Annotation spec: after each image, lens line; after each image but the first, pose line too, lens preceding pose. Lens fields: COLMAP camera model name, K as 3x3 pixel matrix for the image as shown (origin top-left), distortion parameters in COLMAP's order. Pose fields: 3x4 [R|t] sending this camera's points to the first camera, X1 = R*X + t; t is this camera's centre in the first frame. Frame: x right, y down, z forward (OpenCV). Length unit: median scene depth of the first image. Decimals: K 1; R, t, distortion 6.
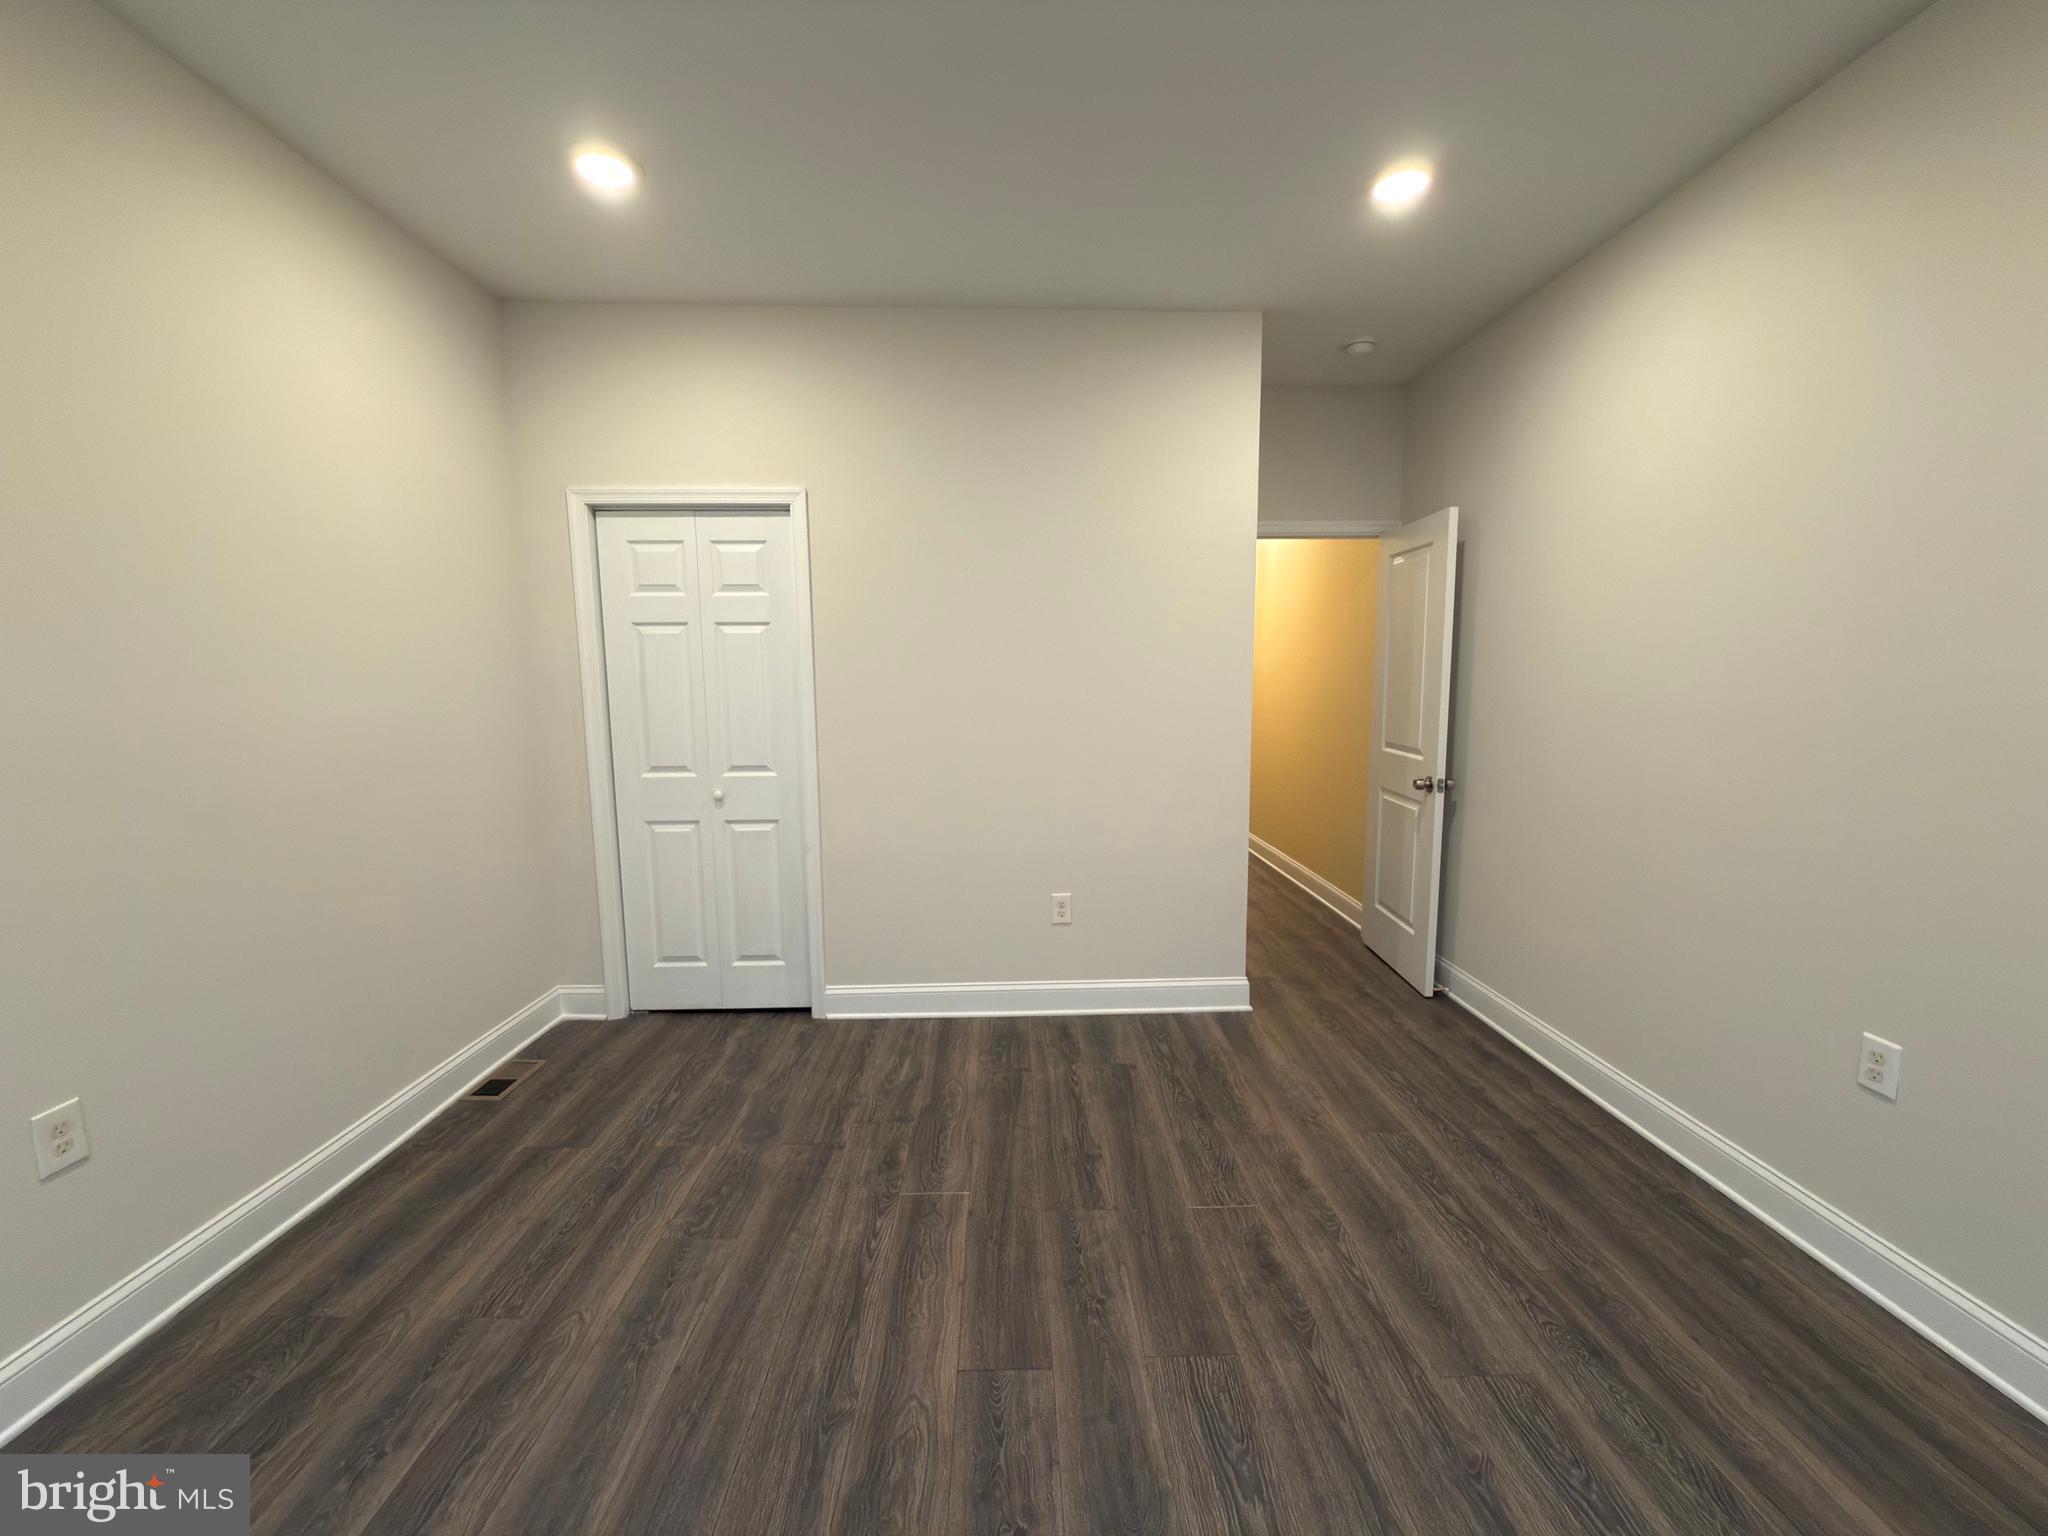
lens RADIAL K [[824.5, 0, 1026.4], [0, 824.5, 771.9], [0, 0, 1]] dist [-0.000869, -0.000388]
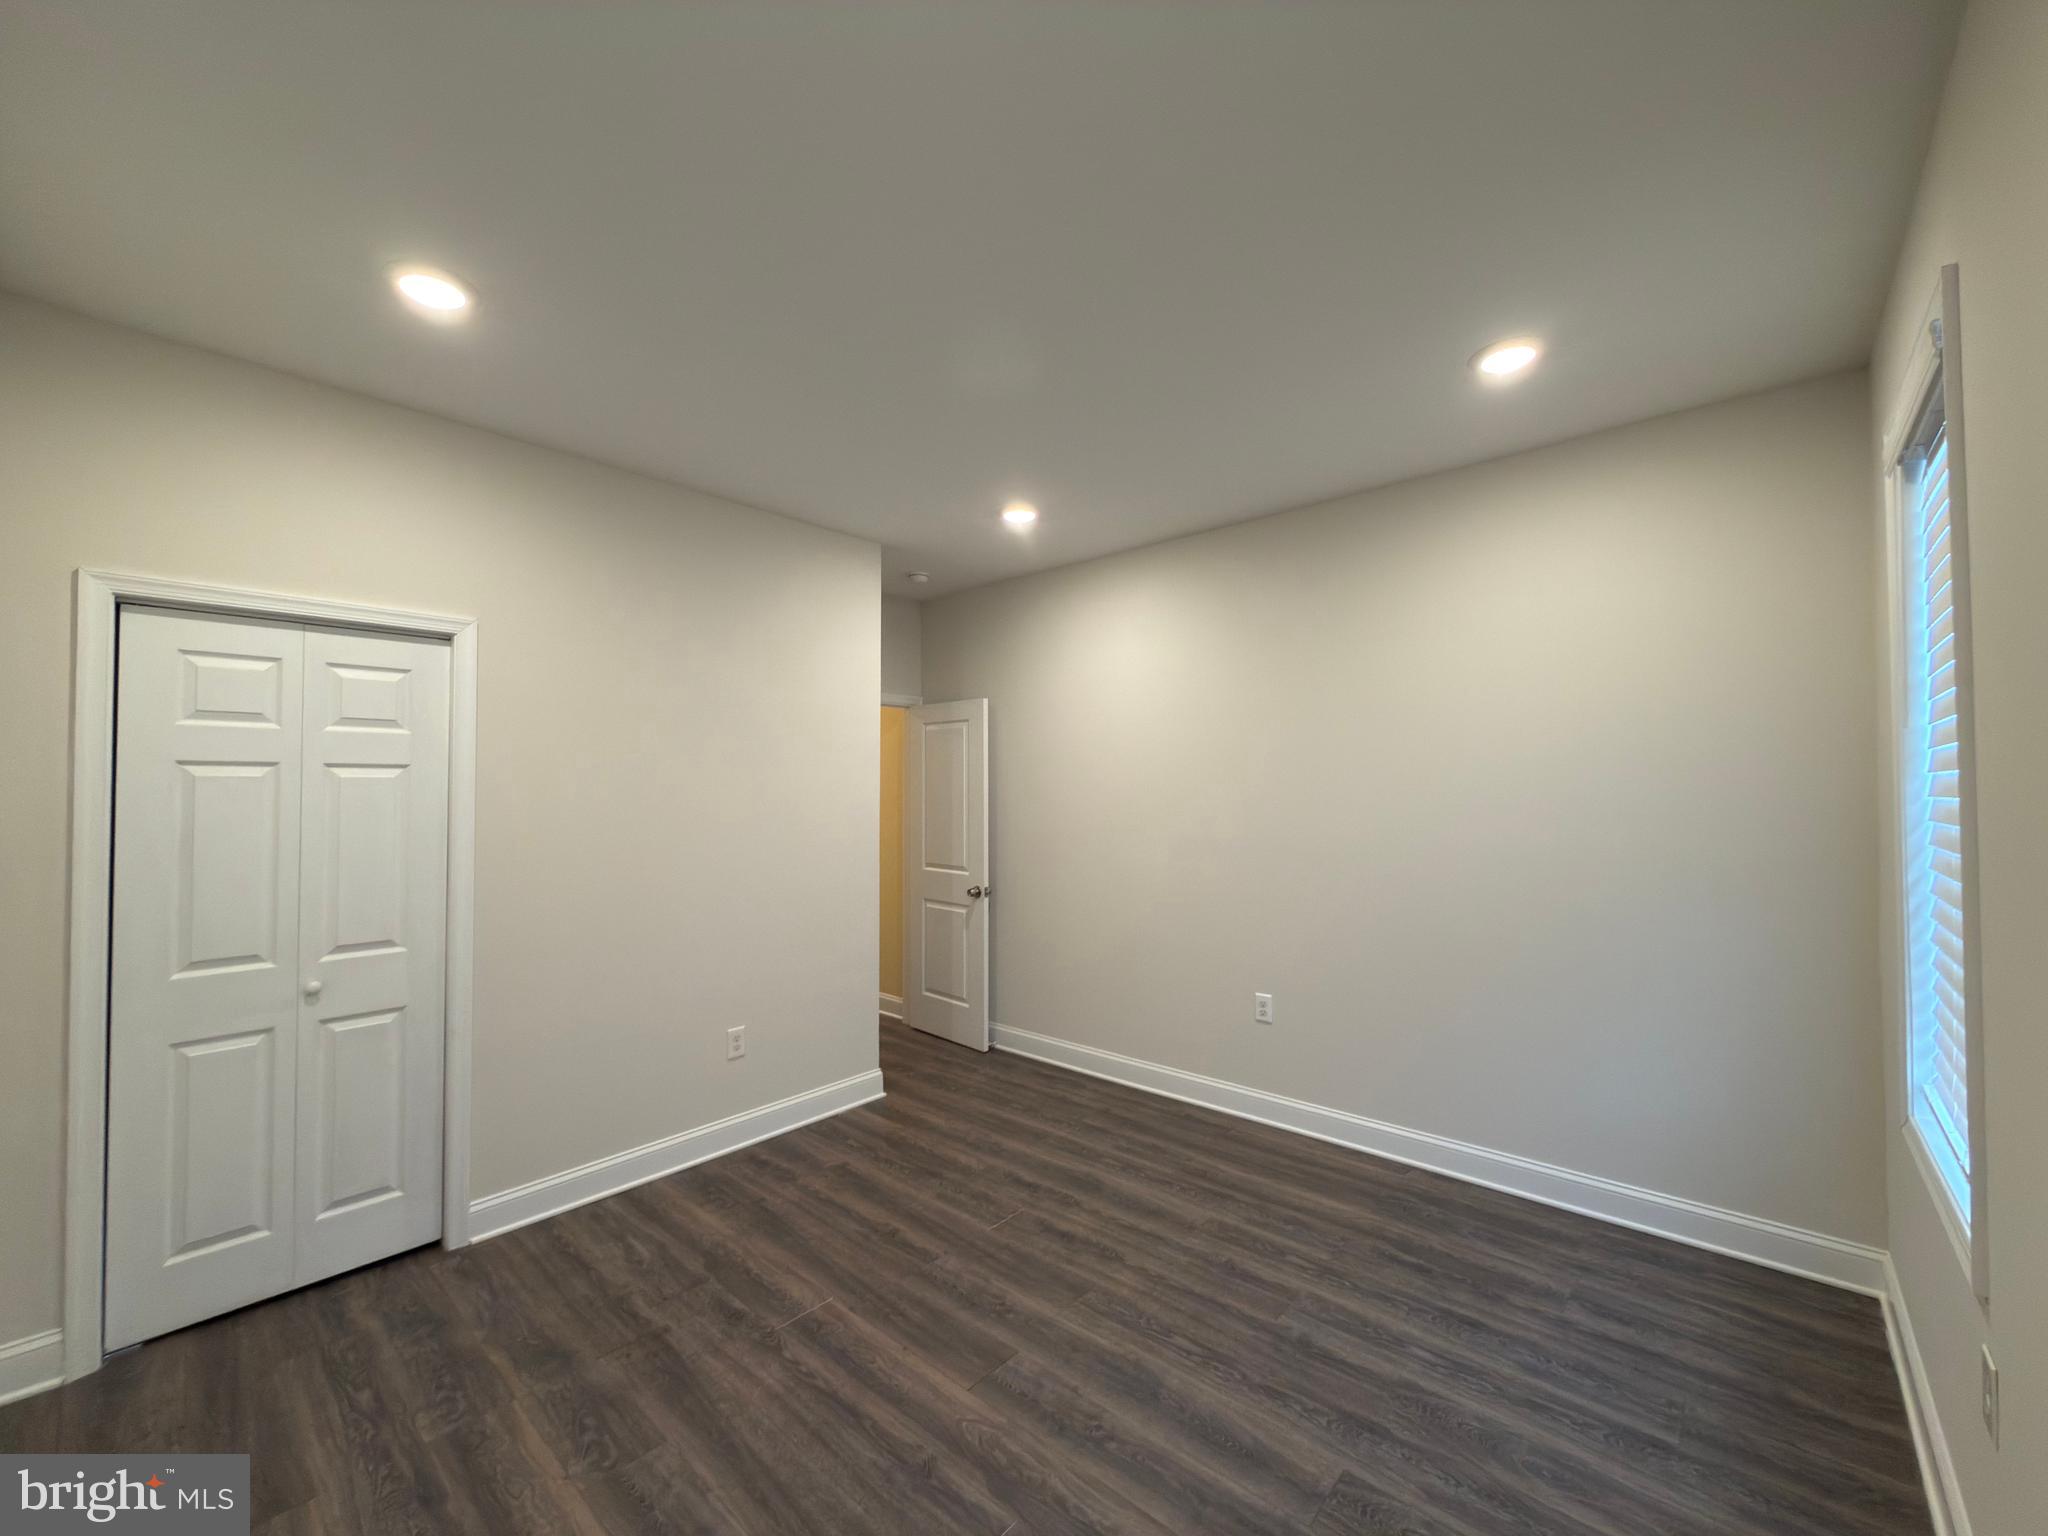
lens RADIAL K [[824.5, 0, 1031.8], [0, 824.5, 771.6], [0, 0, 1]] dist [-0.000869, -0.000388]
pose [[0.678926, 0.019820, 0.733939, -0.560344], [0.085795, 0.990645, -0.106116, -0.036420], [-0.729177, 0.135014, 0.670875, -0.021037]]
